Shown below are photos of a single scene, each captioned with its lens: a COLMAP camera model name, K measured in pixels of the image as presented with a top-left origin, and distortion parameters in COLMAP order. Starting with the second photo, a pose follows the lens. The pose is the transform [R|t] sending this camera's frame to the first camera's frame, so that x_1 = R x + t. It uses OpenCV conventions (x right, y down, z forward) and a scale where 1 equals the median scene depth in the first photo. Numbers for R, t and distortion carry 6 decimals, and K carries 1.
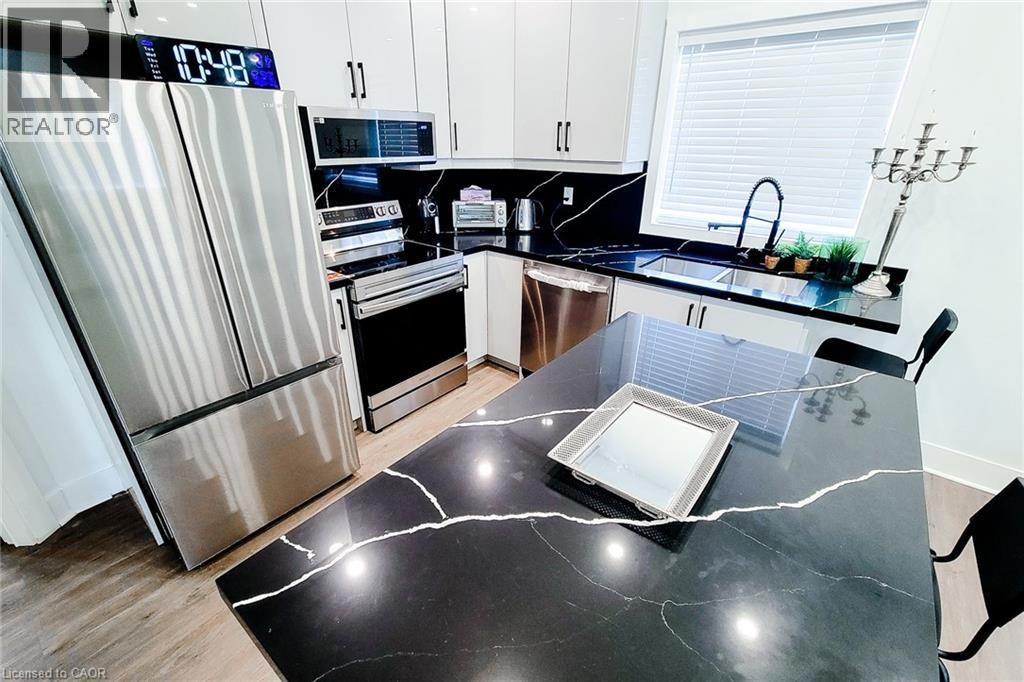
lens RADIAL K [[440.1, 0, 505.6], [0, 440.1, 342.3], [0, 0, 1]] dist [0.000338, -0.000336]
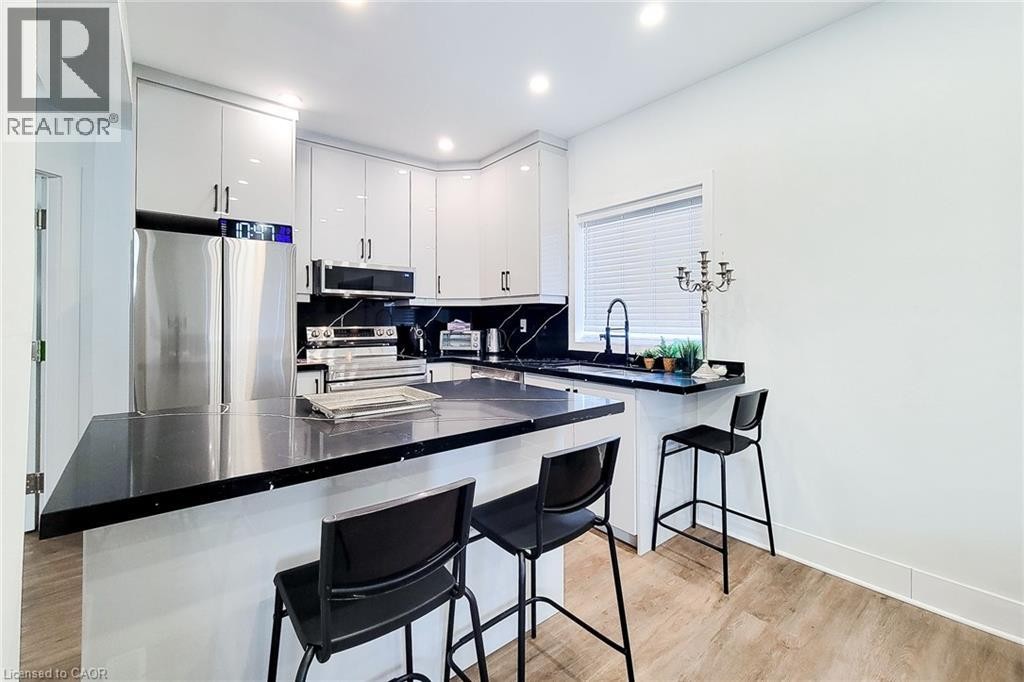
lens RADIAL K [[427.0, 0, 511.9], [0, 427.0, 320.9], [0, 0, 1]] dist [0.001741, -0.000188]
pose [[0.981494, -0.001822, -0.191485, 0.385309], [-0.079268, 0.906396, -0.414926, 0.196499], [0.174317, 0.422426, 0.889477, -0.140329]]
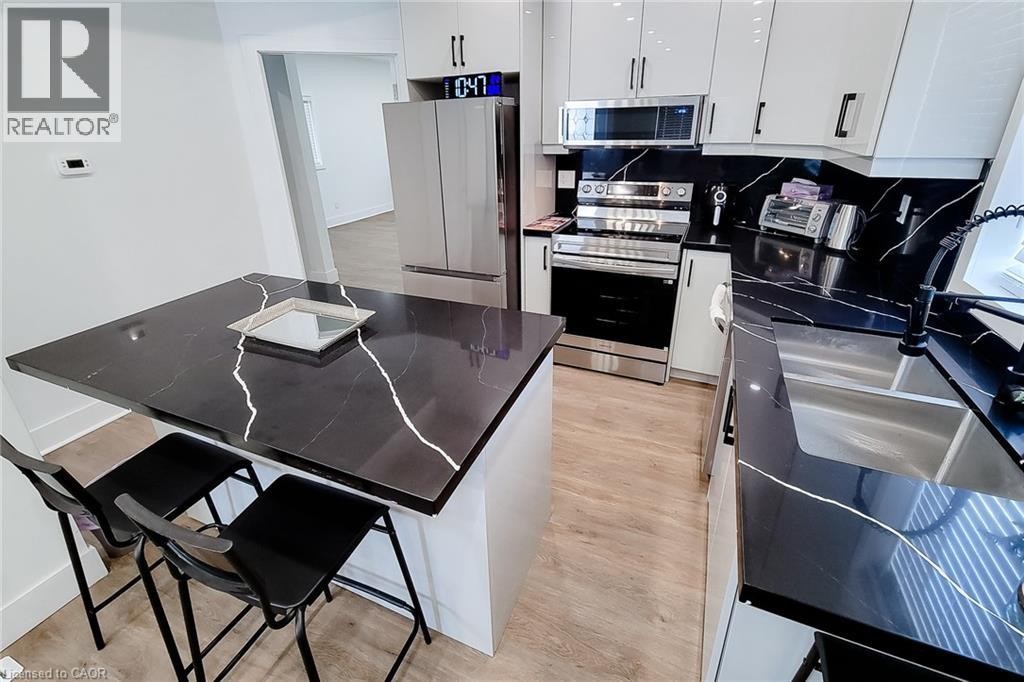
lens RADIAL K [[446.7, 0, 509.2], [0, 446.7, 300.4], [0, 0, 1]] dist [0.000271, -0.000198]
pose [[0.266947, 0.343431, -0.900441, 0.655209], [-0.387204, 0.893836, 0.226120, -0.164221], [0.882503, 0.288293, 0.371585, 0.361120]]
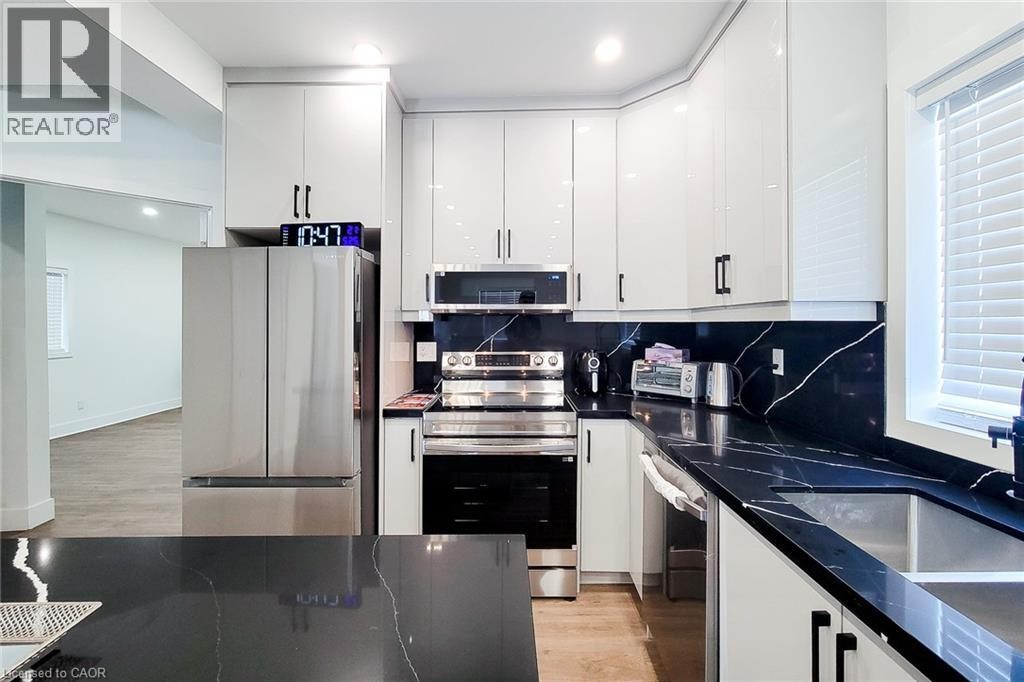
lens RADIAL K [[427.0, 0, 511.9], [0, 427.0, 320.9], [0, 0, 1]] dist [0.001741, -0.000188]
pose [[0.633086, -0.007933, -0.774041, 0.417356], [-0.325052, 0.904789, -0.275132, -0.098349], [0.702526, 0.425786, 0.570231, 0.384007]]
